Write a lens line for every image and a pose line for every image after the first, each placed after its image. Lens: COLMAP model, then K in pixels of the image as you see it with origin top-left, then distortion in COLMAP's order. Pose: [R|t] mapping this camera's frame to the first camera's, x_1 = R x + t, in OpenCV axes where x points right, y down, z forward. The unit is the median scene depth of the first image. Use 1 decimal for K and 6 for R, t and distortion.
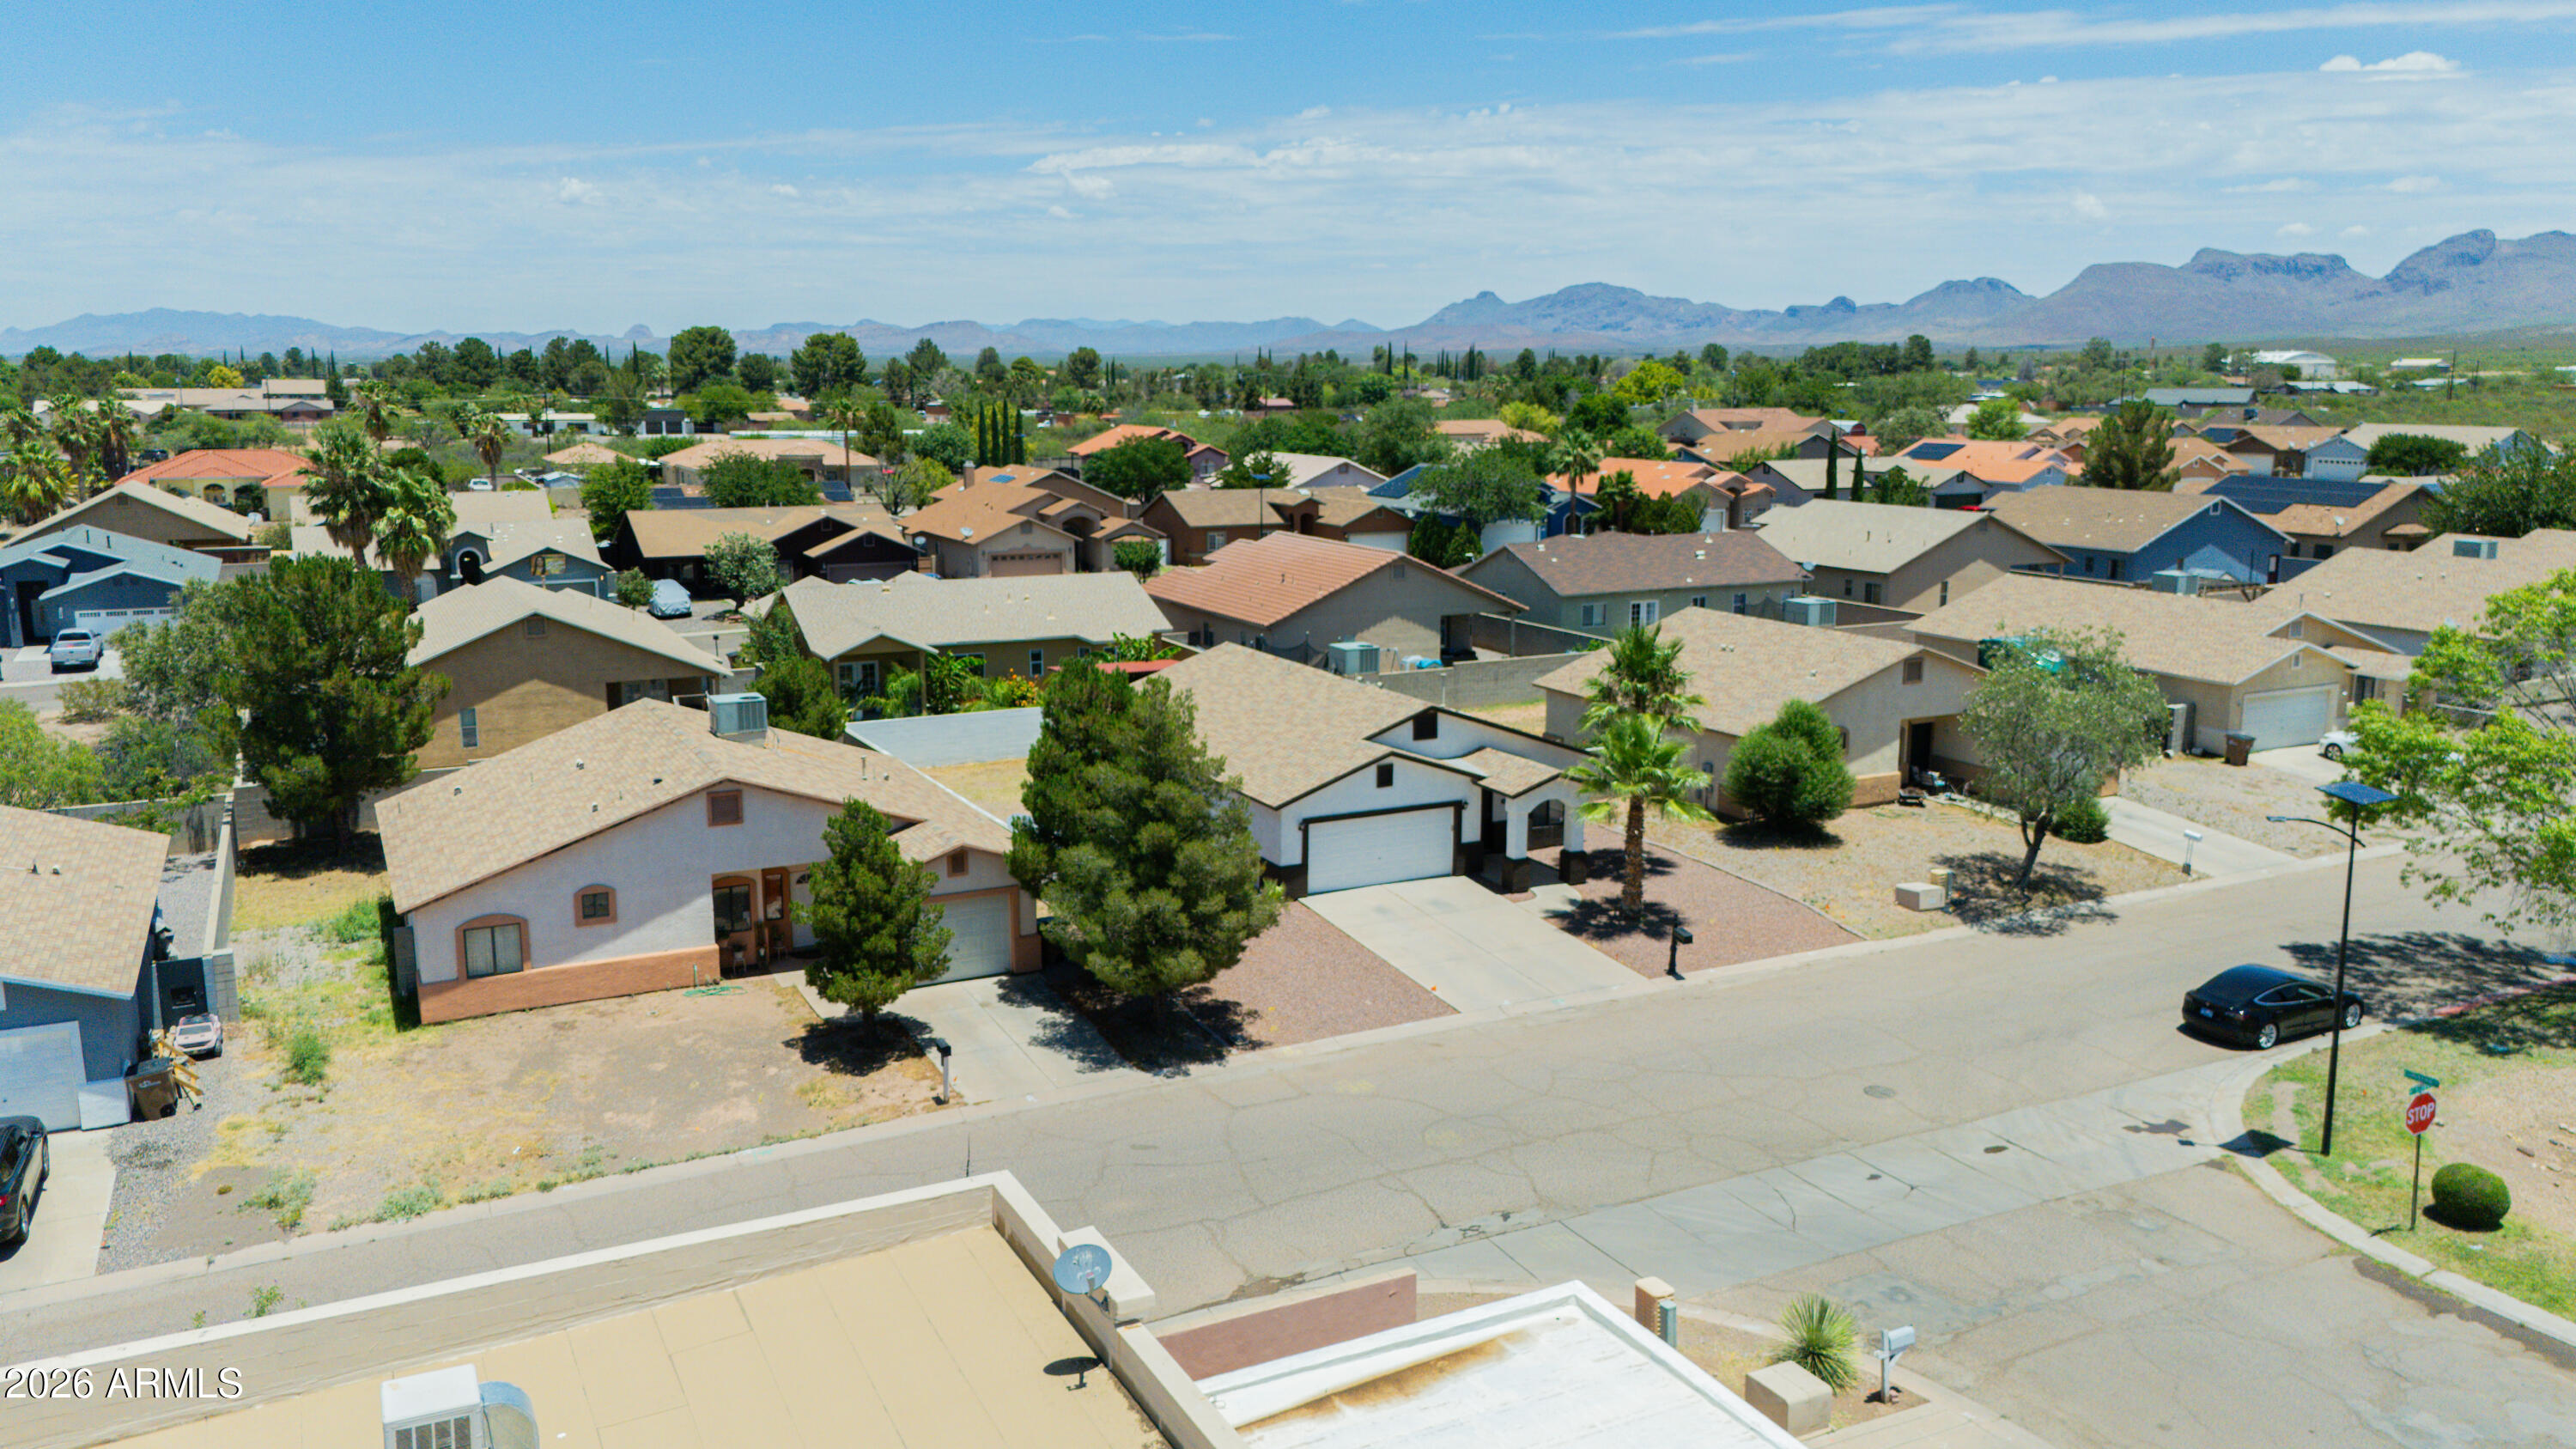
lens RADIAL K [[1896.8, 0, 1283.5], [0, 1896.8, 728.5], [0, 0, 1]] dist [0.080817, -0.087106]
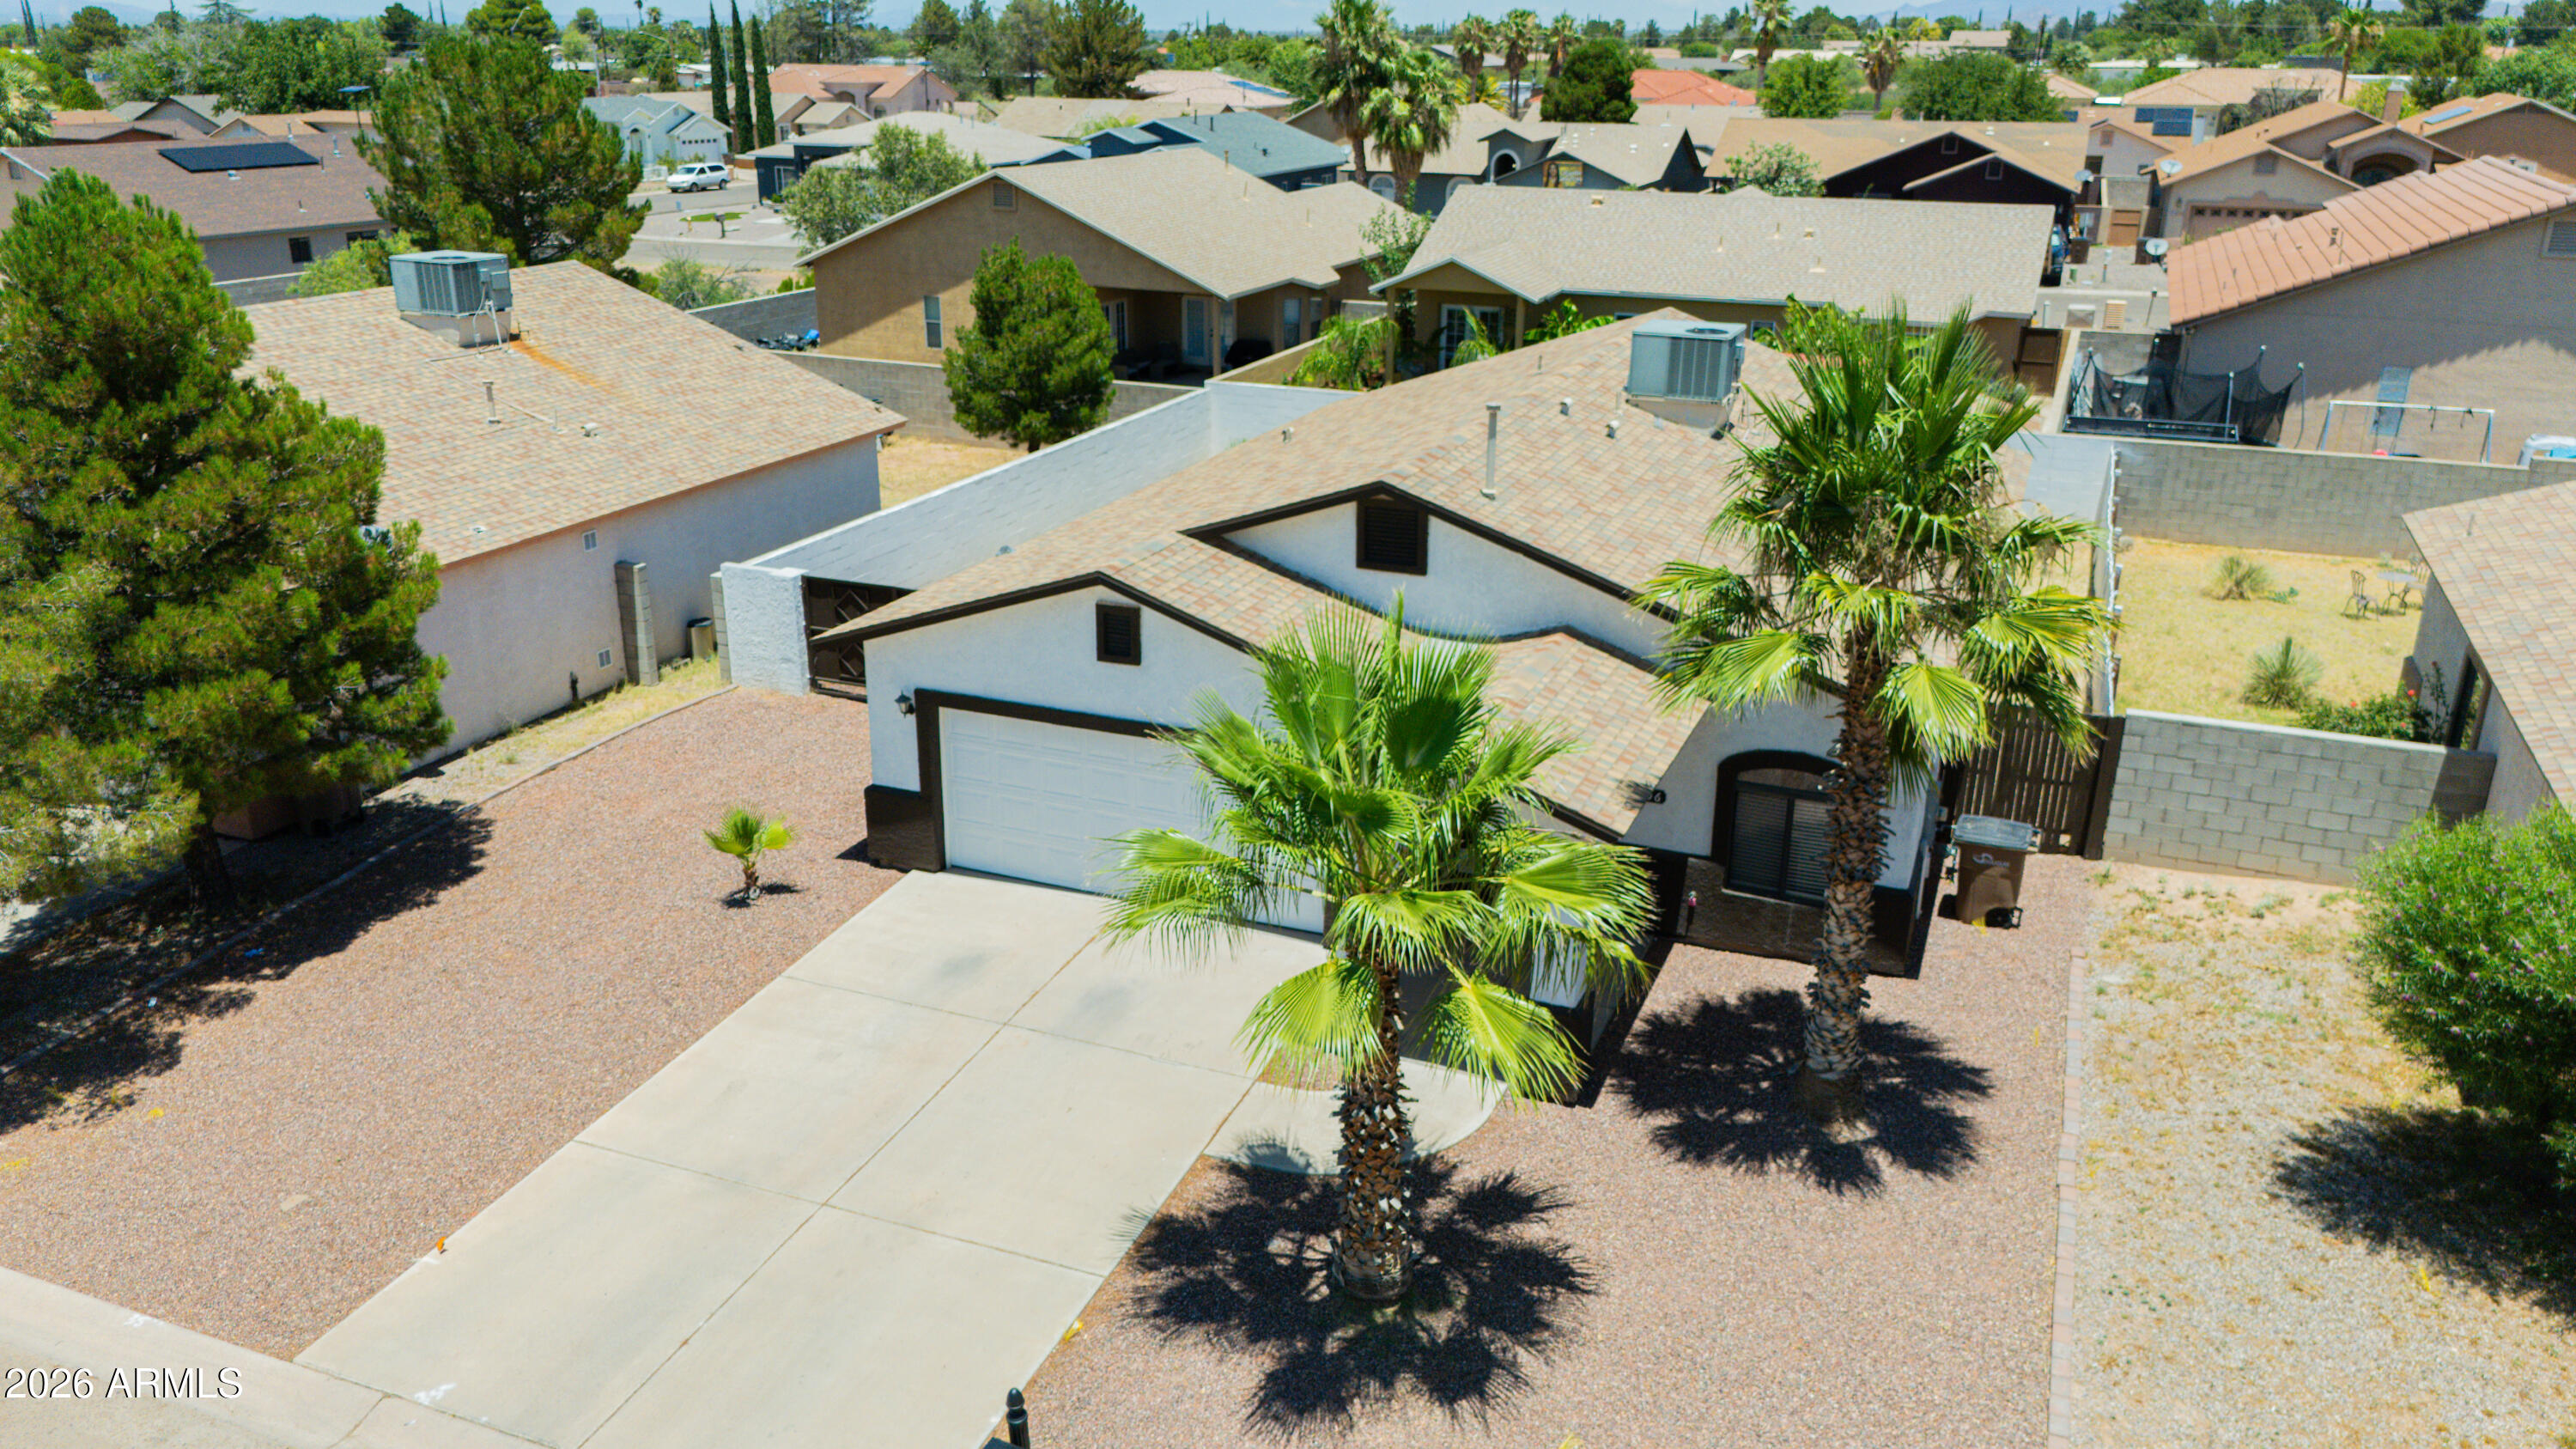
lens RADIAL K [[1896.8, 0, 1290.7], [0, 1896.8, 725.0], [0, 0, 1]] dist [0.080817, -0.087106]
pose [[0.650213, 0.263104, -0.712741, 0.341949], [-0.149420, 0.964086, 0.219574, -0.044701], [0.744914, -0.036272, 0.666174, 0.753908]]
